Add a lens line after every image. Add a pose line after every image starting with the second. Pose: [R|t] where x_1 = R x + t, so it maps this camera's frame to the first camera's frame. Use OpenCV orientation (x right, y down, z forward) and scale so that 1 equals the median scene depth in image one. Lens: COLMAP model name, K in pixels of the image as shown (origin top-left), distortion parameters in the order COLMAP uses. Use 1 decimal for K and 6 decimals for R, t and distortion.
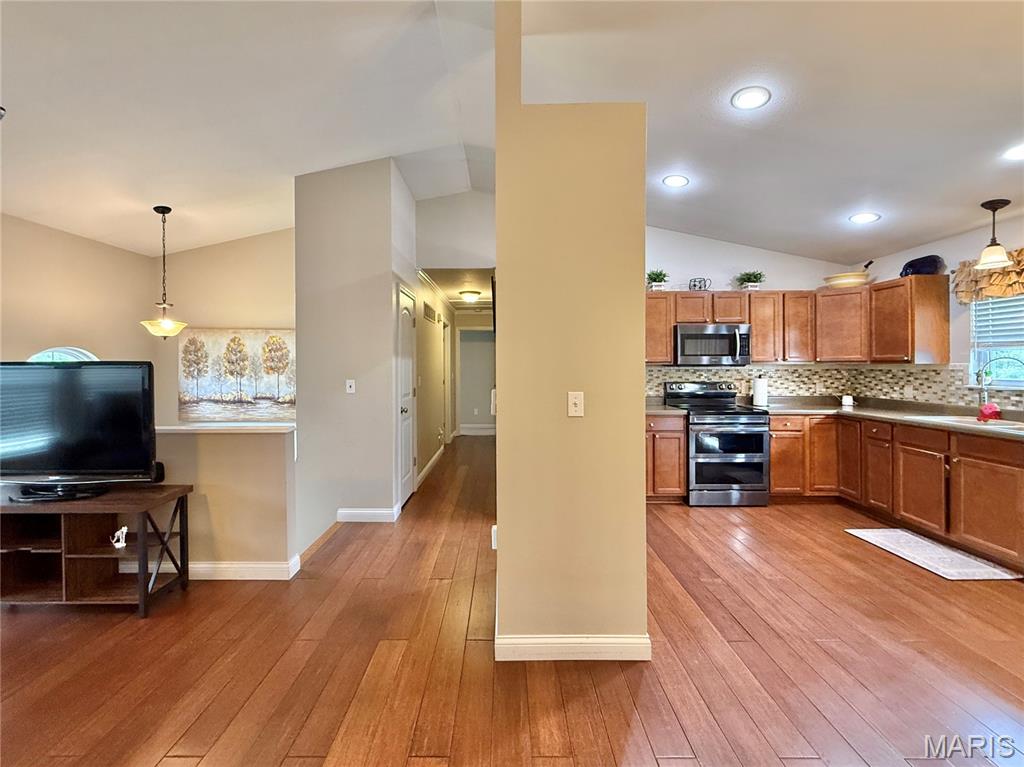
lens RADIAL K [[428.7, 0, 501.3], [0, 428.7, 366.7], [0, 0, 1]] dist [0.000852, -0.000824]
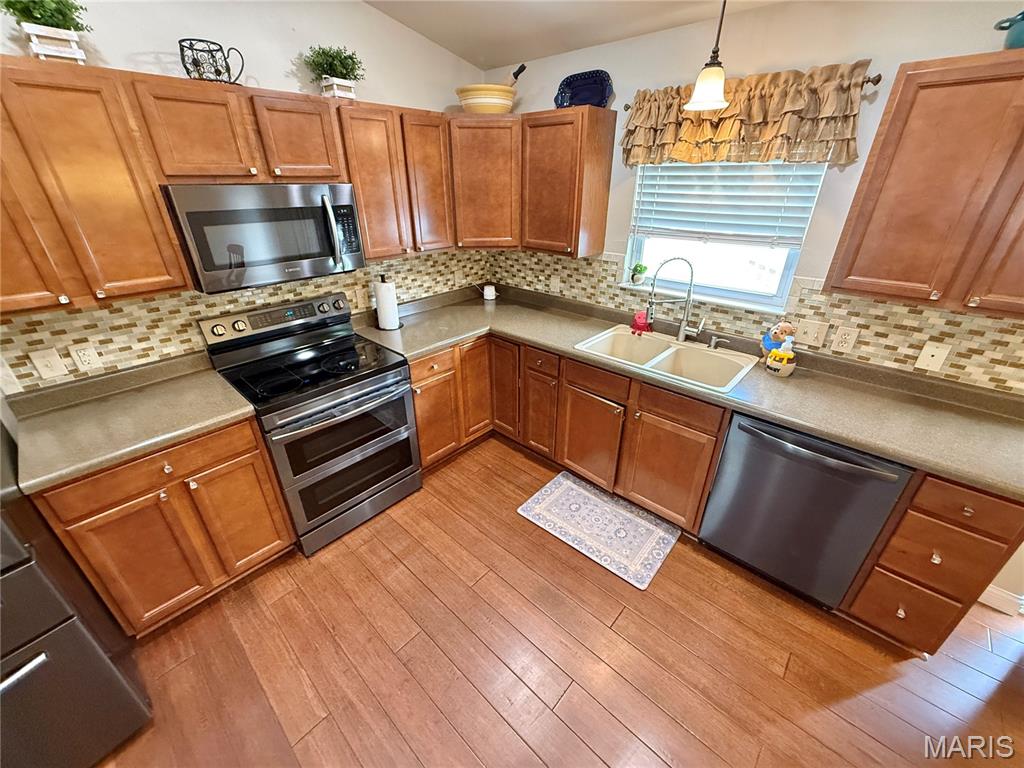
lens RADIAL K [[408.7, 0, 510.7], [0, 408.7, 386.6], [0, 0, 1]] dist [0.000367, 0.000263]
pose [[0.669688, -0.335410, 0.662585, 0.337306], [0.001170, 0.892674, 0.450702, -0.107360], [-0.742642, -0.301054, 0.598205, 0.550967]]
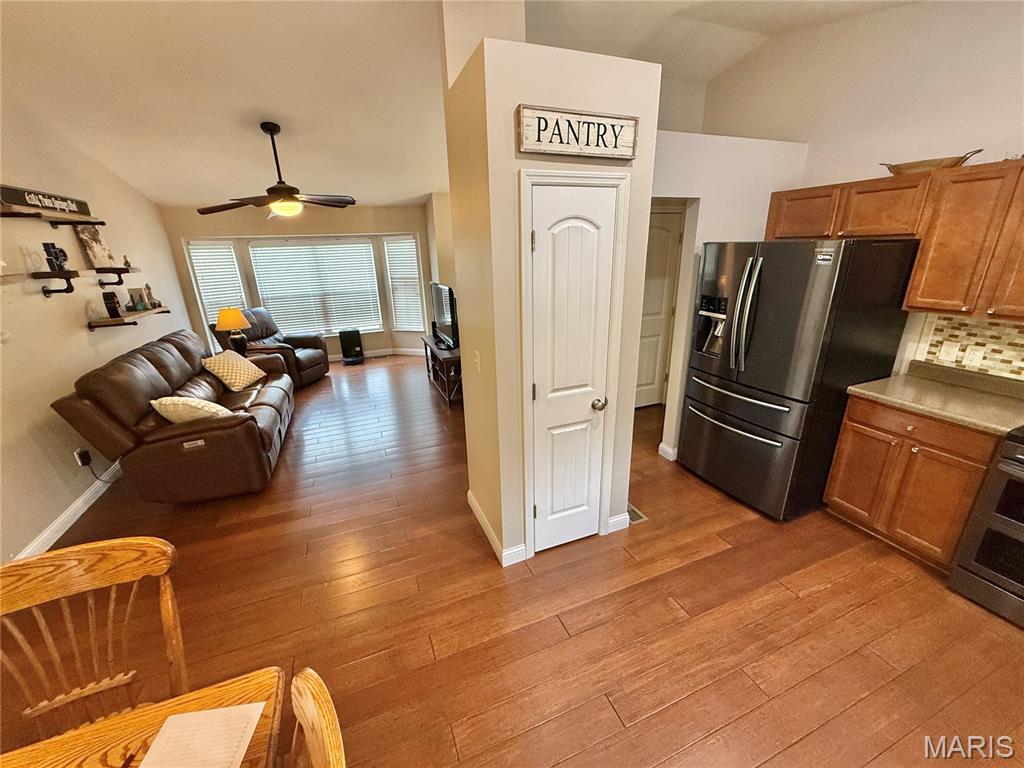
lens RADIAL K [[408.7, 0, 511.0], [0, 408.7, 385.1], [0, 0, 1]] dist [0.000367, 0.000263]
pose [[0.379083, 0.291179, -0.878357, 0.610447], [0.025616, 0.945537, 0.324505, -0.110228], [0.925008, -0.145514, 0.350978, 0.321111]]
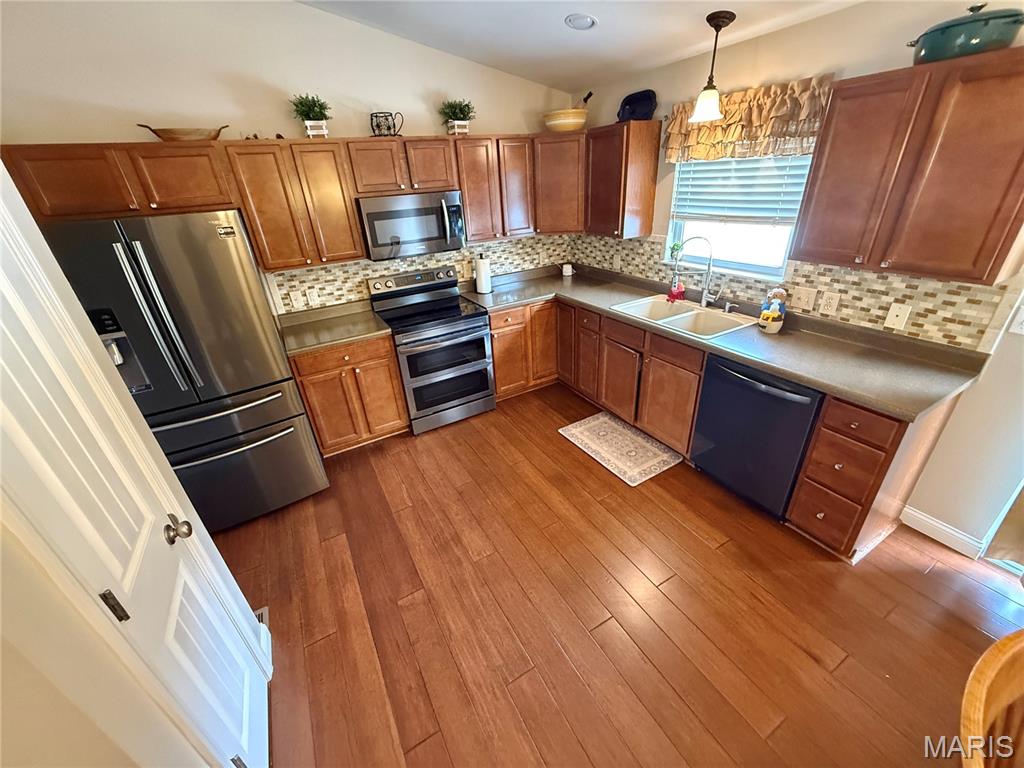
lens RADIAL K [[408.7, 0, 510.3], [0, 408.7, 386.1], [0, 0, 1]] dist [0.000367, 0.000263]
pose [[0.865693, -0.271682, 0.420434, 0.286565], [0.057828, 0.888556, 0.455109, -0.120661], [-0.497224, -0.369671, 0.784927, 0.300712]]
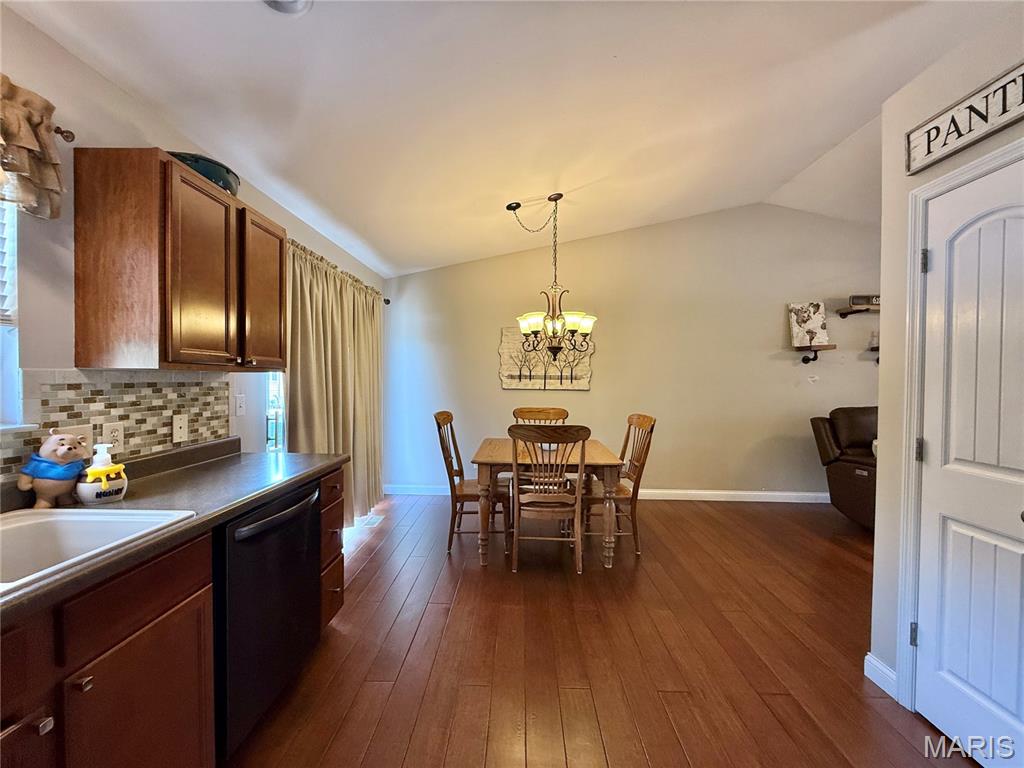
lens RADIAL K [[408.7, 0, 512.4], [0, 408.7, 386.1], [0, 0, 1]] dist [0.000367, 0.000263]
pose [[-0.999853, -0.005019, 0.016404, 0.551182], [-0.004685, 0.999782, 0.020323, 0.000025], [-0.016502, 0.020243, -0.999659, 0.934827]]
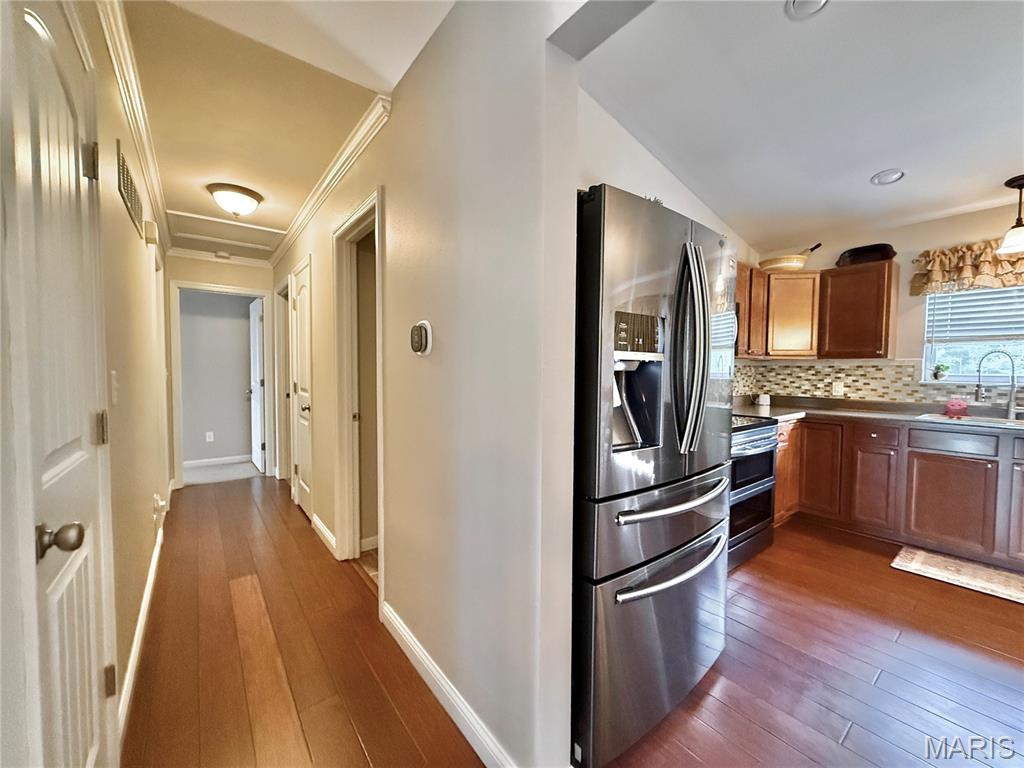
lens RADIAL K [[408.7, 0, 512.1], [0, 408.7, 384.8], [0, 0, 1]] dist [0.000367, 0.000263]
pose [[0.788305, -0.016348, 0.615067, -0.174611], [-0.008863, 0.999242, 0.037918, 0.020736], [-0.615221, -0.035342, 0.787562, 0.716993]]
